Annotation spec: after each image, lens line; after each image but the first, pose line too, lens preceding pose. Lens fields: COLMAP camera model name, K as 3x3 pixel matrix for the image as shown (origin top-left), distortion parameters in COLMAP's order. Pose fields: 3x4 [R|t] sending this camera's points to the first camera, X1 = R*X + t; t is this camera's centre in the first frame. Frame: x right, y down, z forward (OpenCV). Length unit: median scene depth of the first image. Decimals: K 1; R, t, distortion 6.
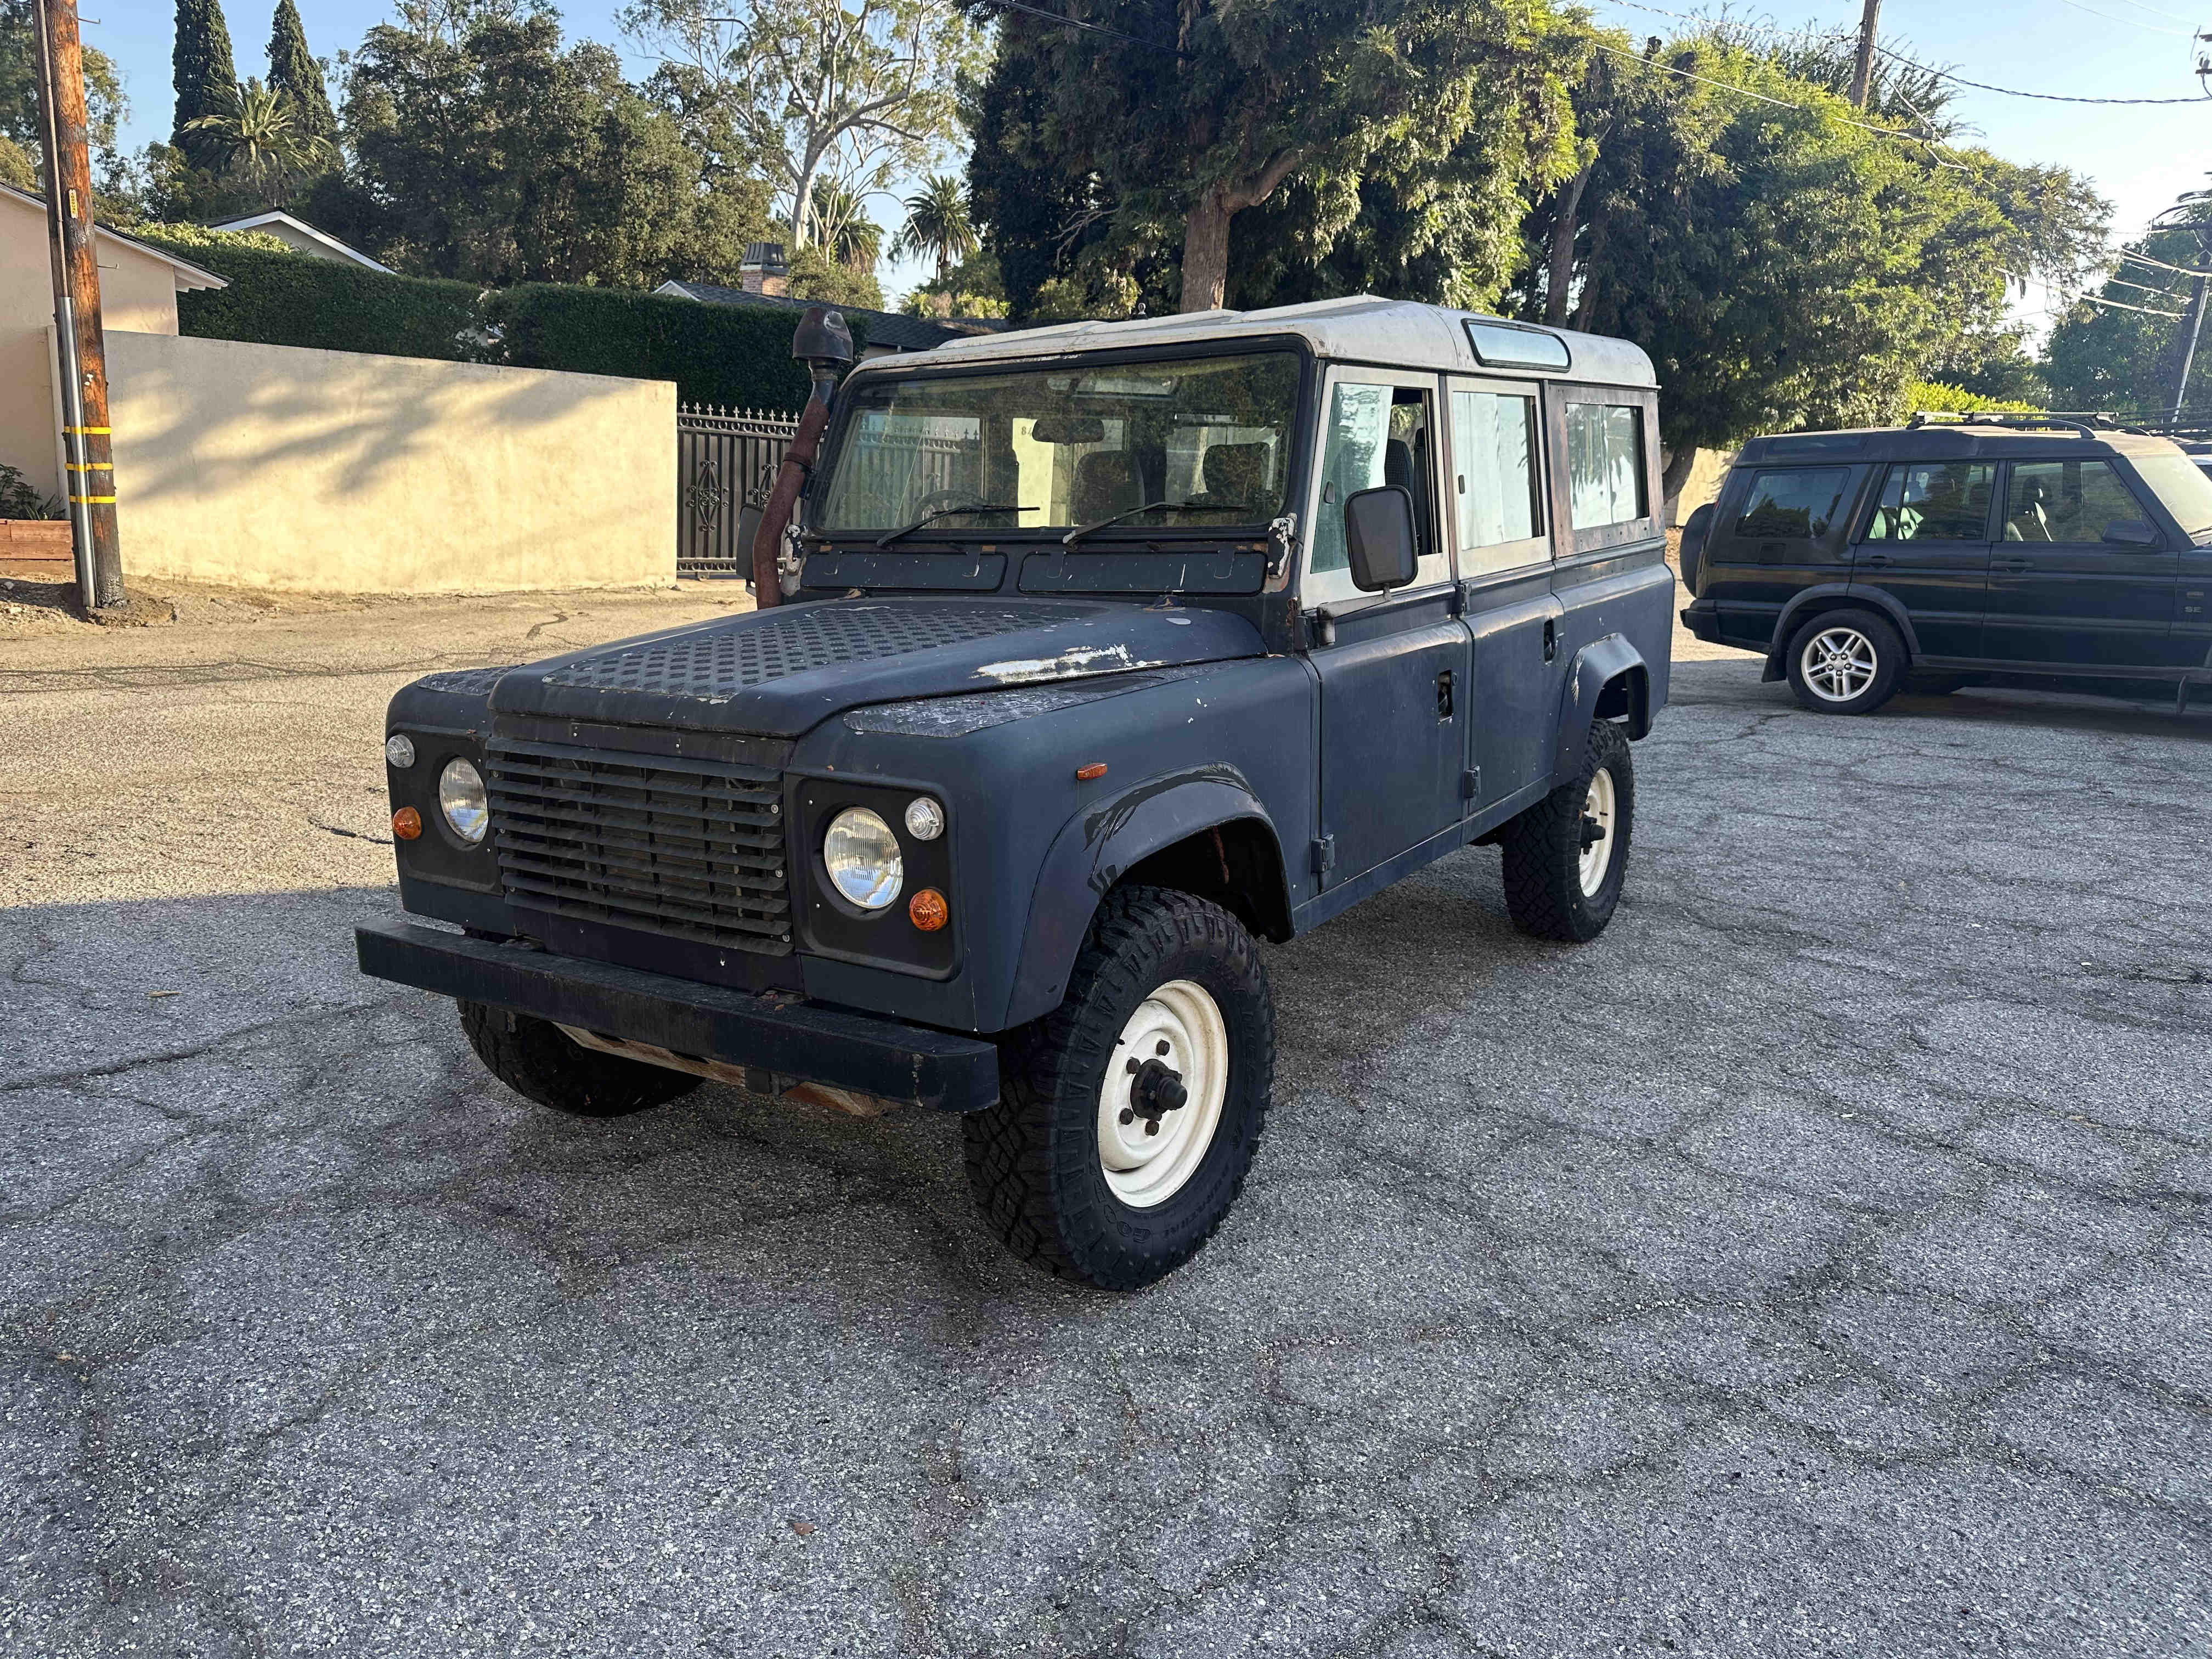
lens RADIAL K [[1570.6, 0, 1053.2], [0, 1570.6, 837.6], [0, 0, 1]] dist [0.056765, -0.082518]
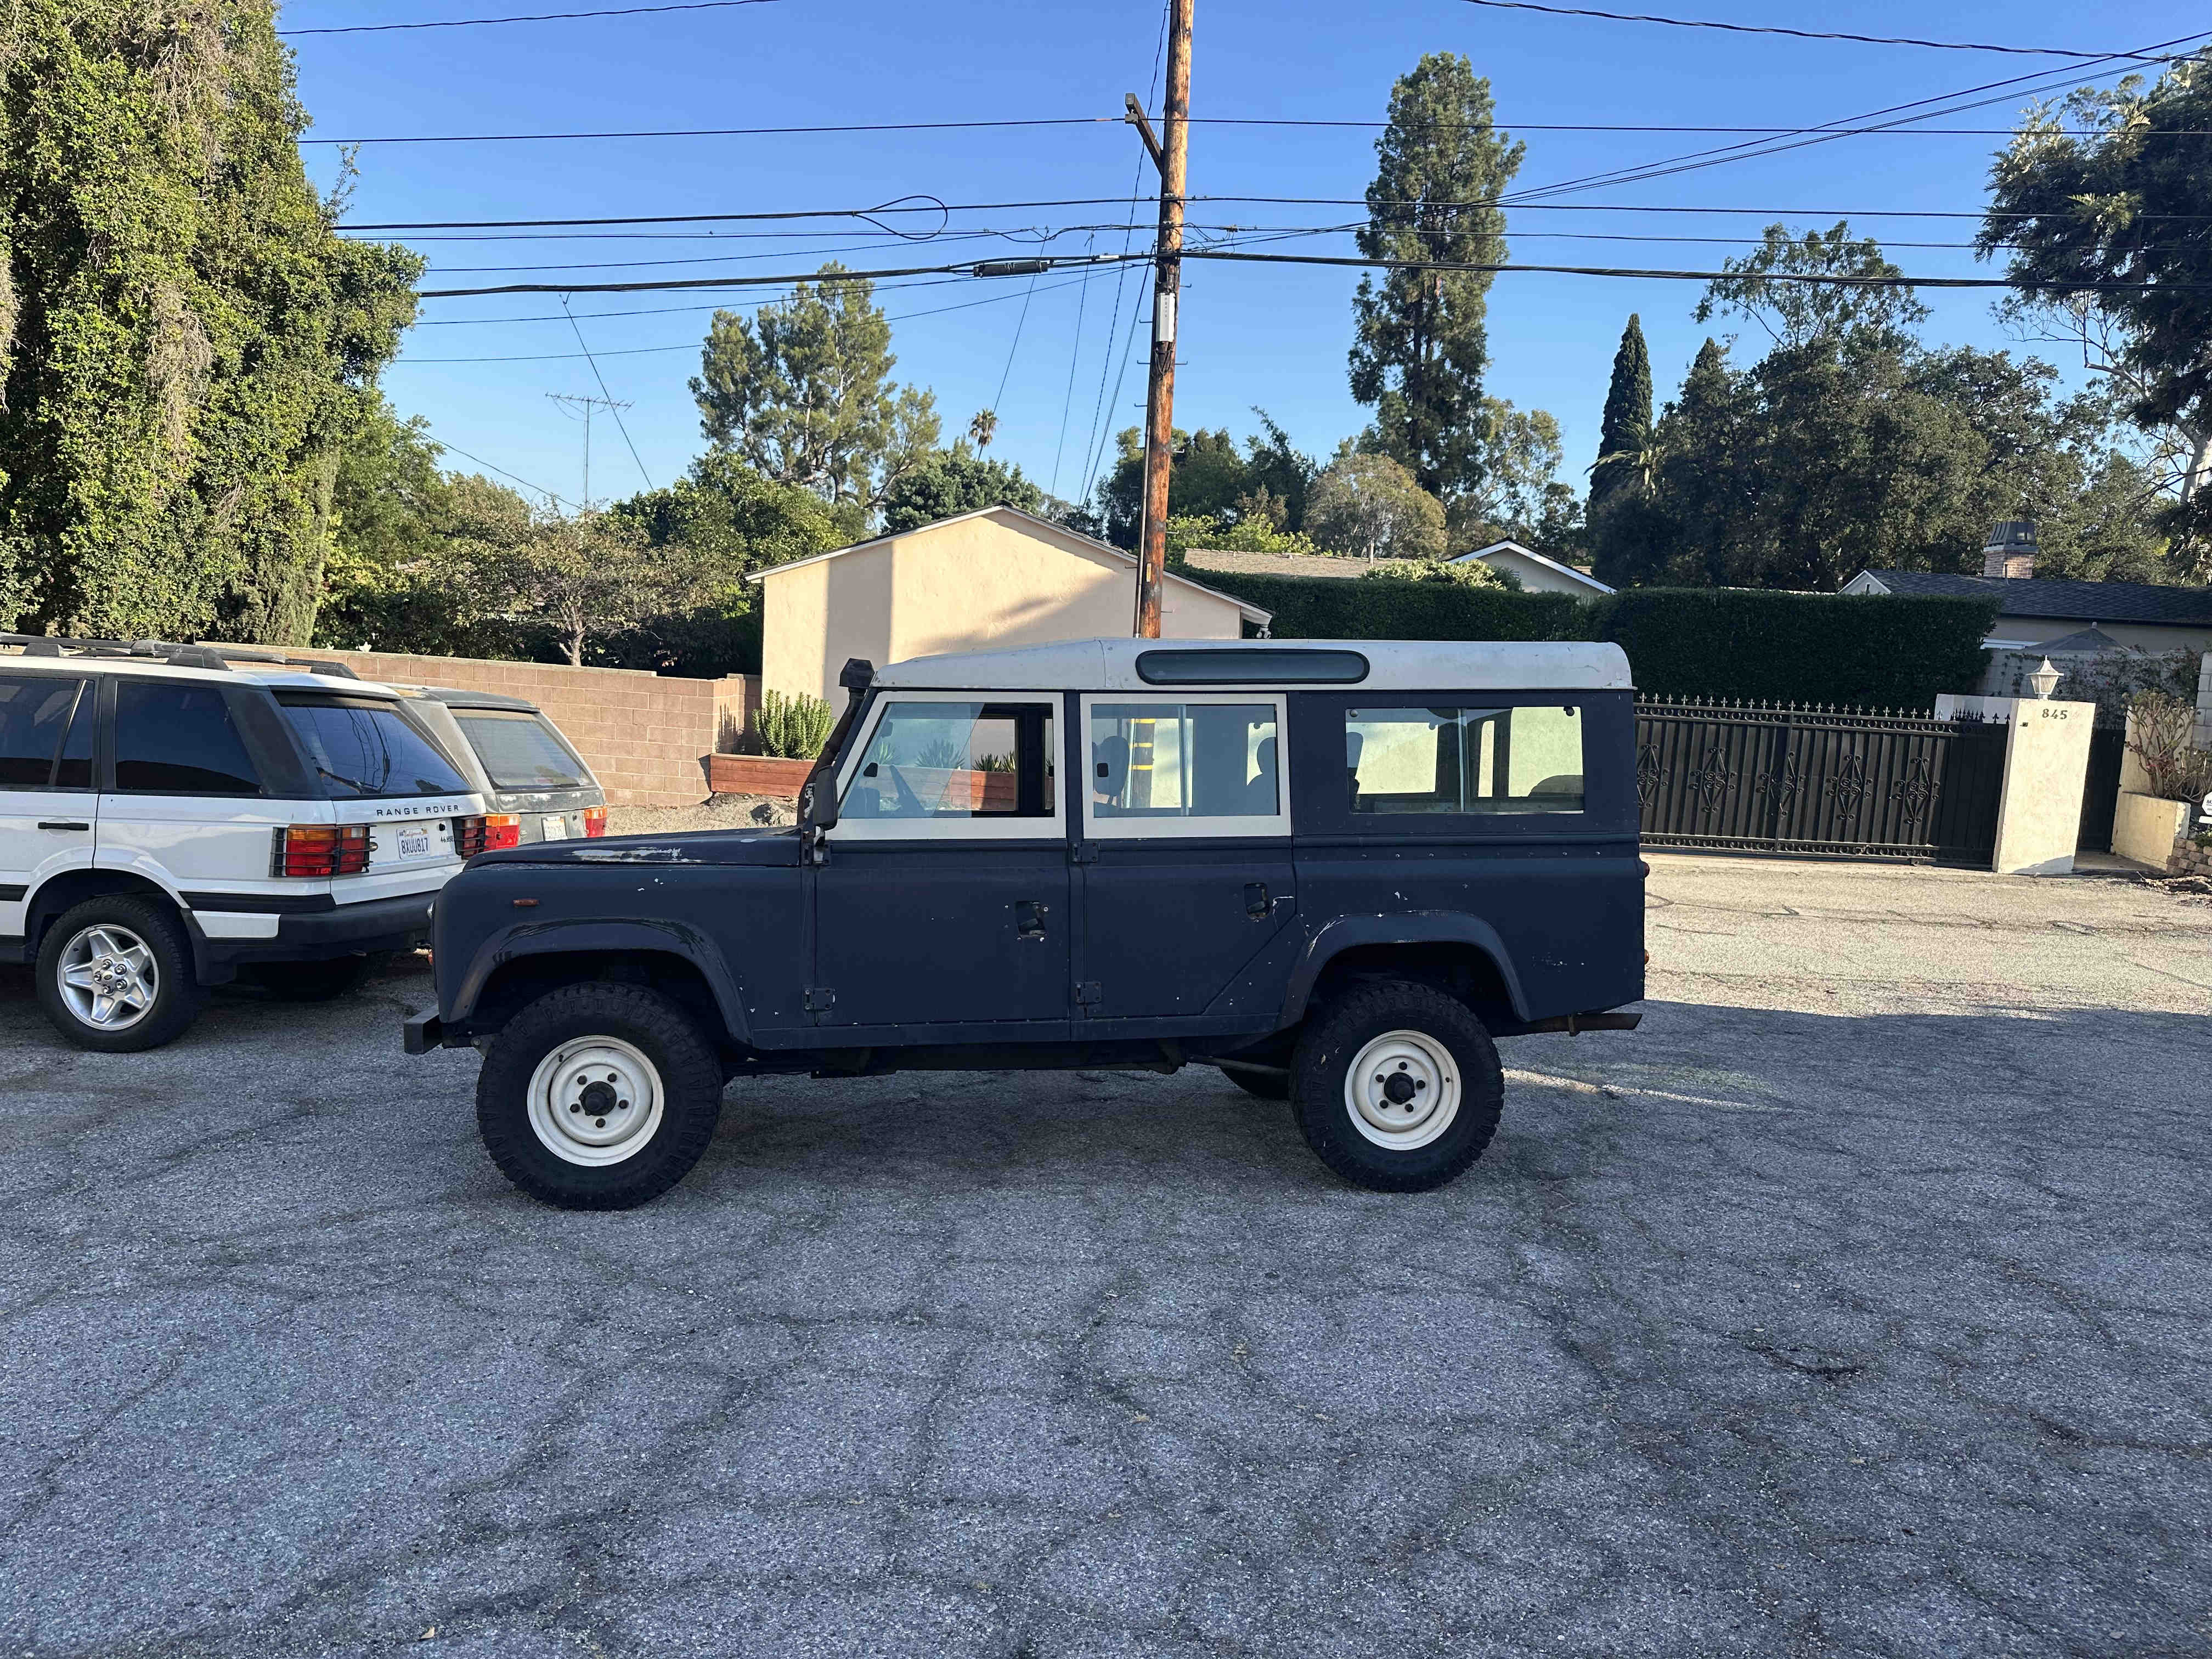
lens RADIAL K [[1524.0, 0, 1098.6], [0, 1524.0, 885.1], [0, 0, 1]] dist [0.093040, -0.165954]
pose [[0.672531, 0.079972, -0.735736, 0.350864], [-0.181793, 0.981536, -0.059485, -0.015181], [0.717394, 0.173757, 0.674651, 0.042869]]
